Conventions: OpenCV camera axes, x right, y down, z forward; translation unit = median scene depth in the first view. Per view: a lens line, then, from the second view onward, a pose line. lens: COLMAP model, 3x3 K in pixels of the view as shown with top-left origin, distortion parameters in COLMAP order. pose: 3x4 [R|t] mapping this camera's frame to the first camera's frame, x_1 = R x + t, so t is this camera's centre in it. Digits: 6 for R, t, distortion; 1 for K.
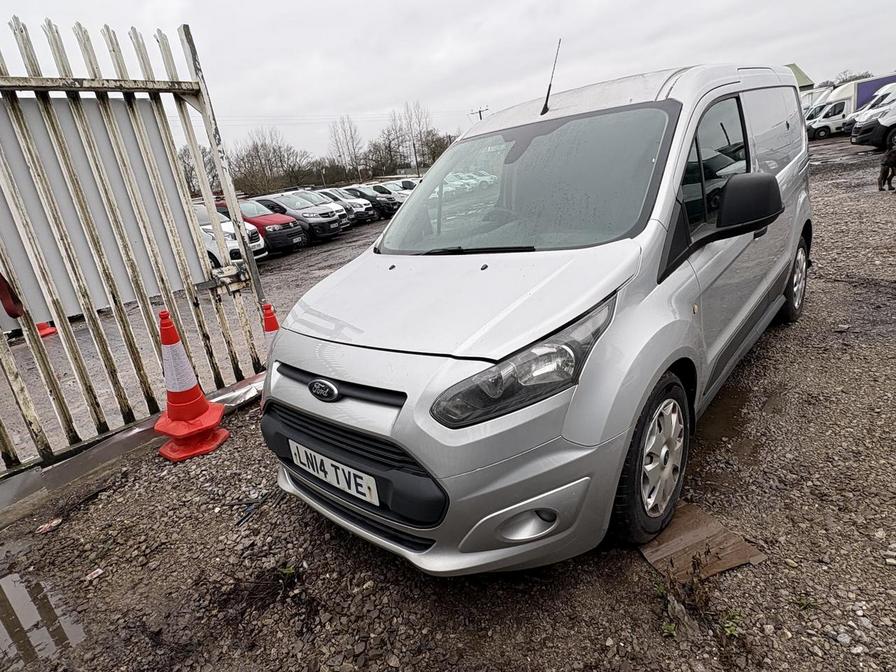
lens RADIAL K [[506.0, 0, 448.0], [0, 506.0, 336.0], [0, 0, 1]] dist [0.005101, -0.000824]
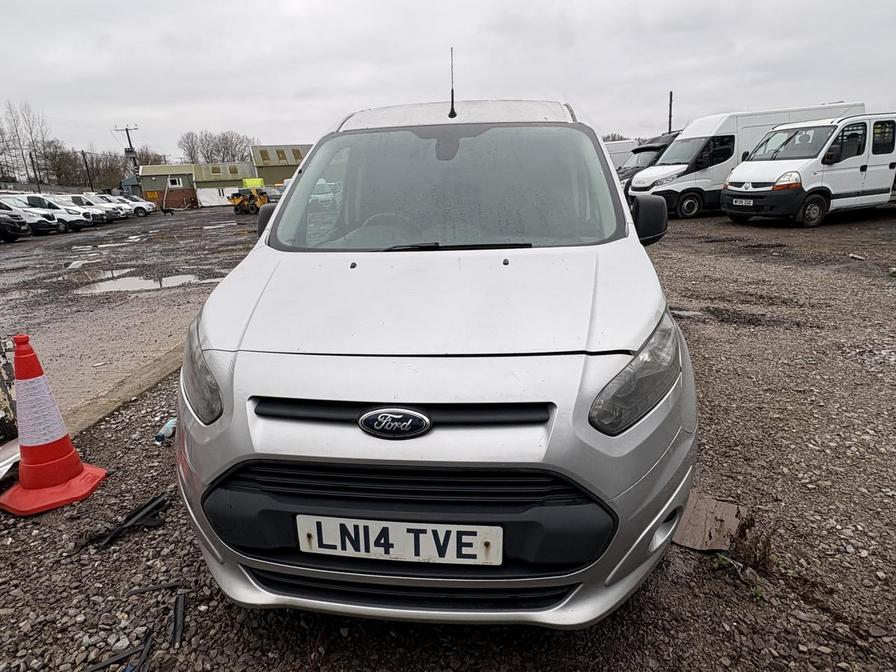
lens RADIAL K [[506.0, 0, 448.0], [0, 506.0, 336.0], [0, 0, 1]] dist [0.005101, -0.000824]
pose [[0.814324, -0.046036, 0.578582, -0.565840], [0.089277, 0.994921, -0.046489, 0.026376], [-0.573503, 0.089511, 0.814298, 0.374738]]
